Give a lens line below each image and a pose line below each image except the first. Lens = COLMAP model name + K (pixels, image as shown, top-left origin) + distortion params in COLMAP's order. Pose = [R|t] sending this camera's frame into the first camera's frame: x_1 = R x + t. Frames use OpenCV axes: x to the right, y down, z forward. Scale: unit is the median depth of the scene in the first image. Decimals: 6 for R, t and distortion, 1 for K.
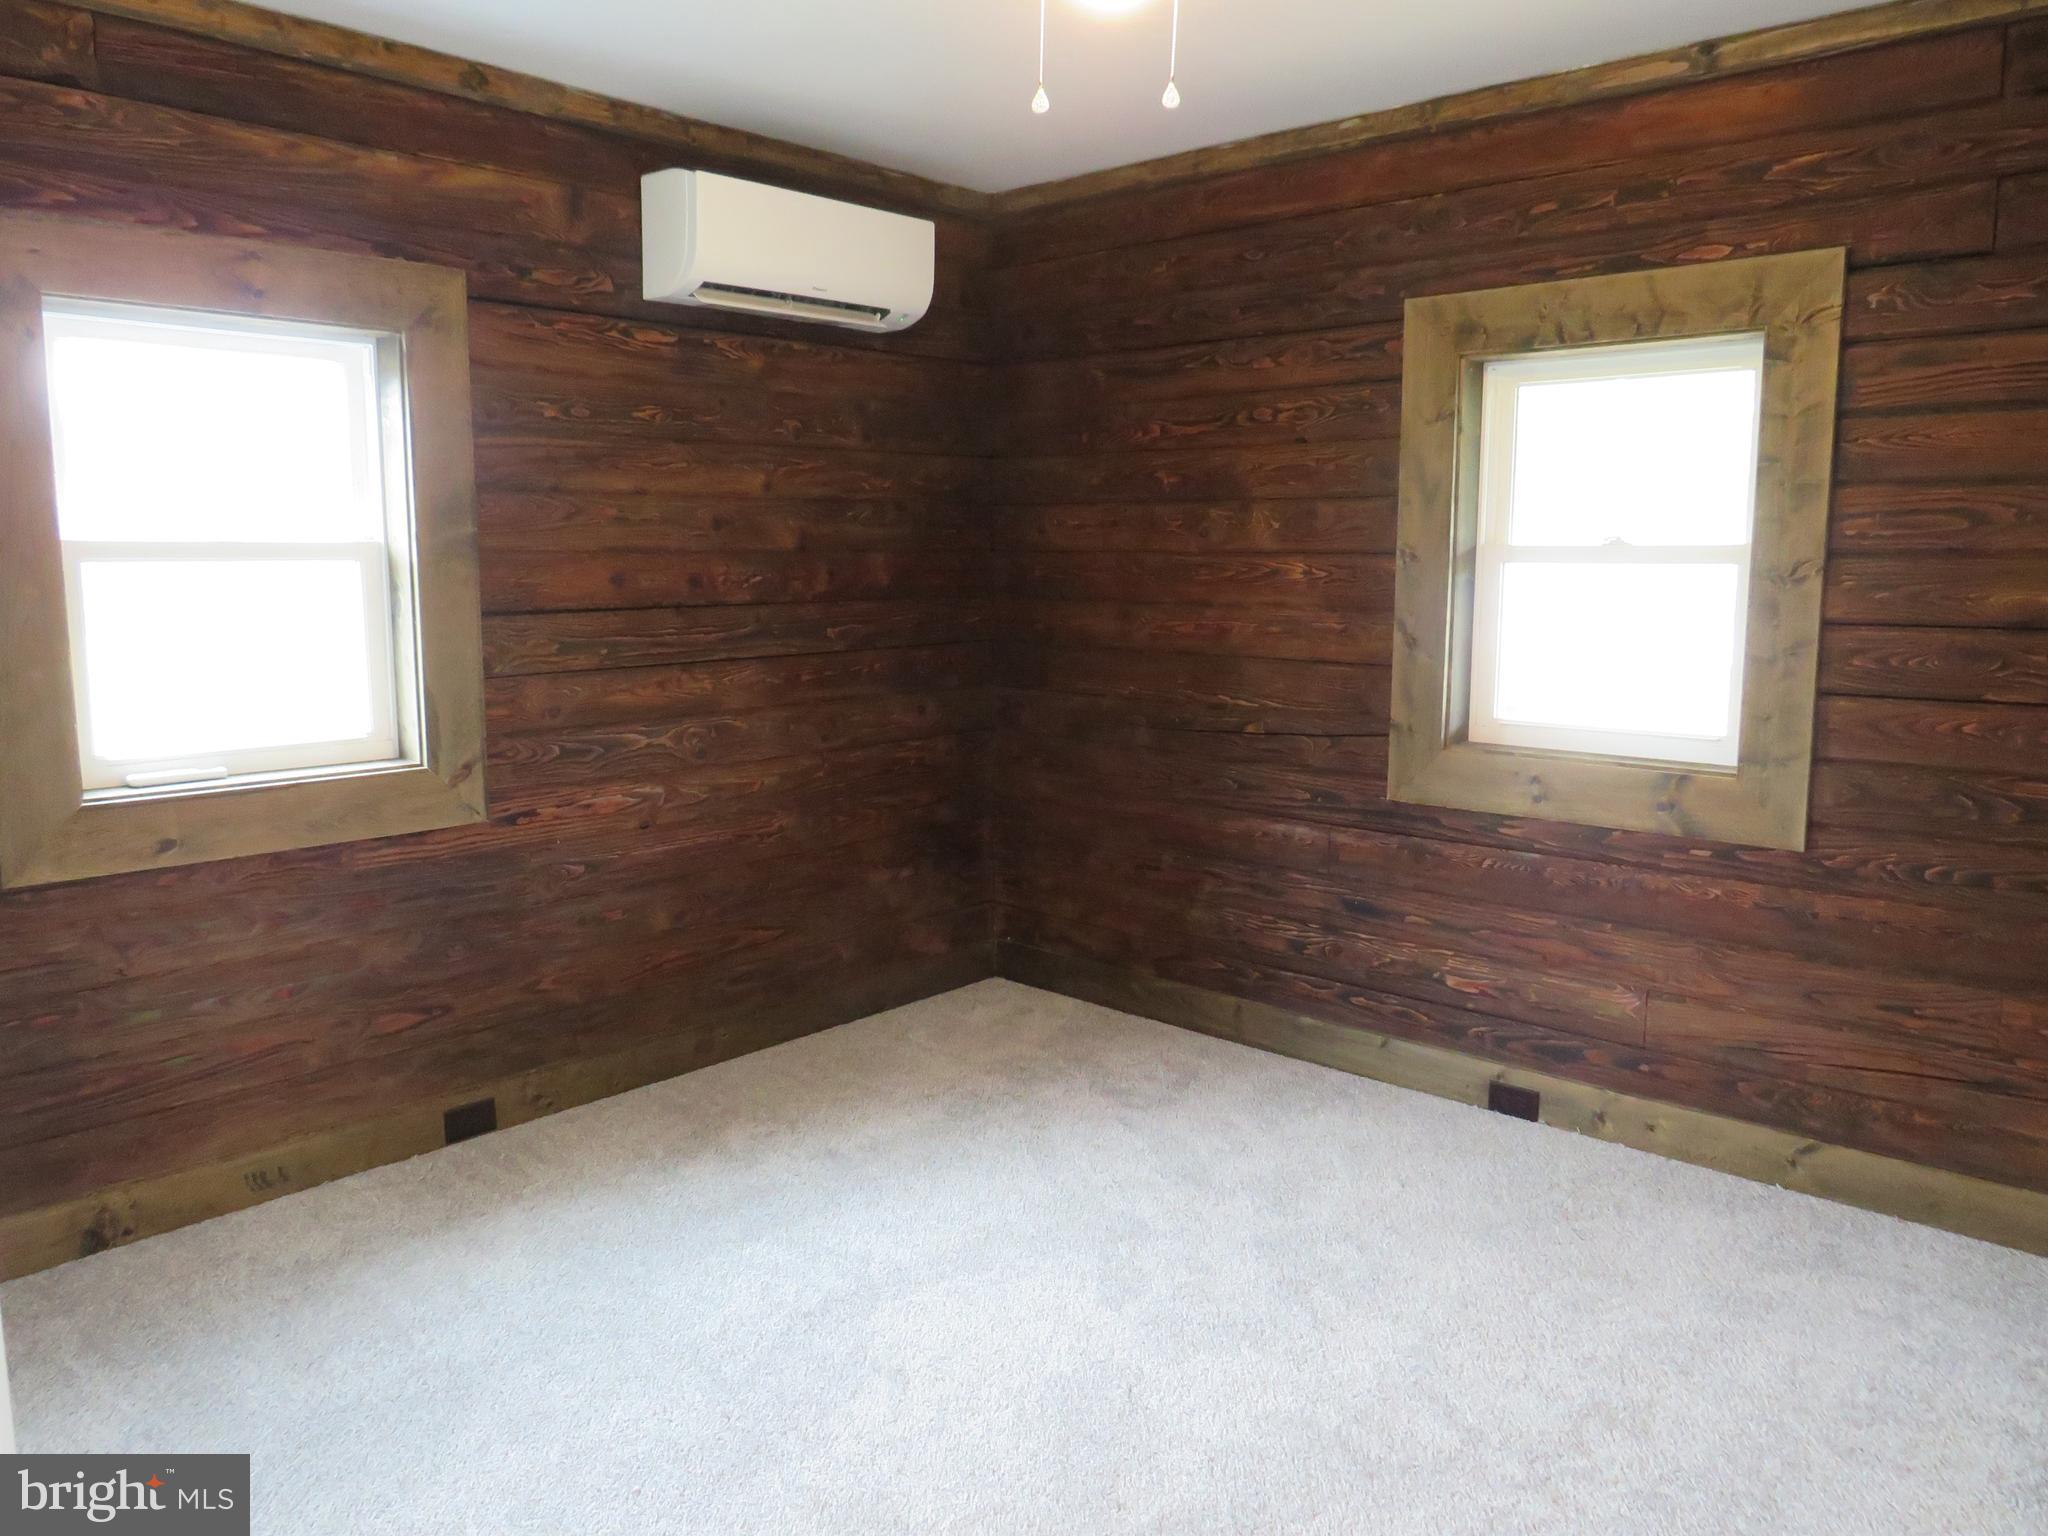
lens RADIAL K [[1456.6, 0, 1024.0], [0, 1456.6, 768.0], [0, 0, 1]] dist [-0.016988, -0.004836]
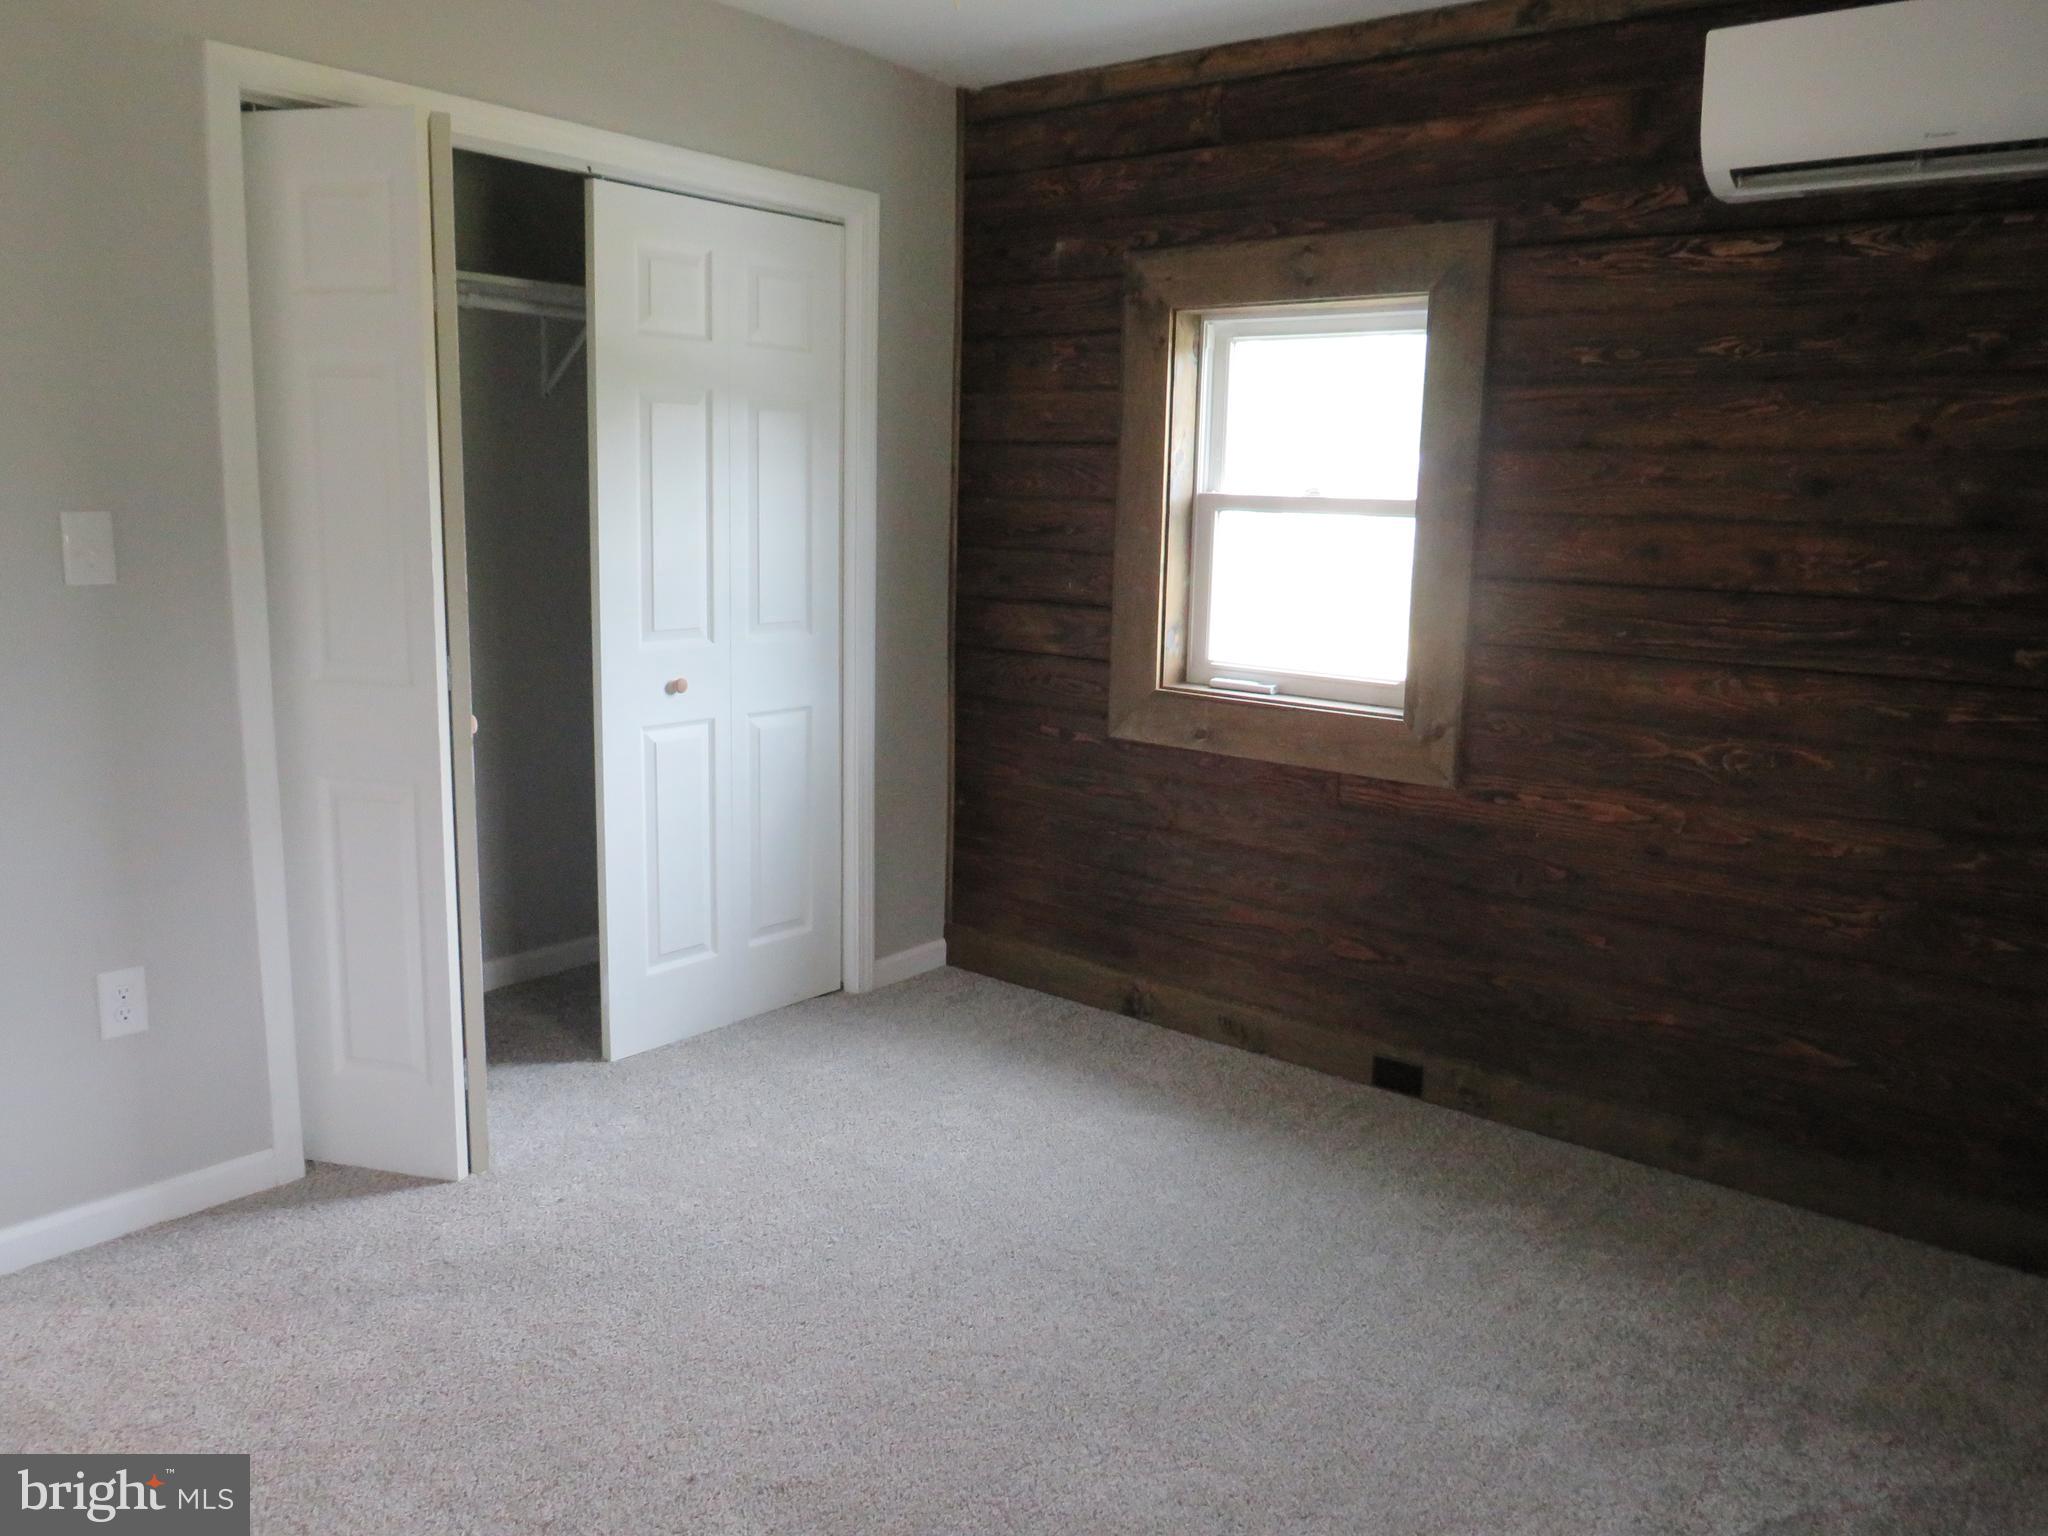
lens RADIAL K [[1513.8, 0, 1019.7], [0, 1513.8, 779.1], [0, 0, 1]] dist [-0.063441, 0.030931]
pose [[0.057213, 0.185141, -0.981045, 0.582096], [-0.173911, 0.969479, 0.172816, -0.090393], [0.983098, 0.160727, 0.087665, 0.603734]]
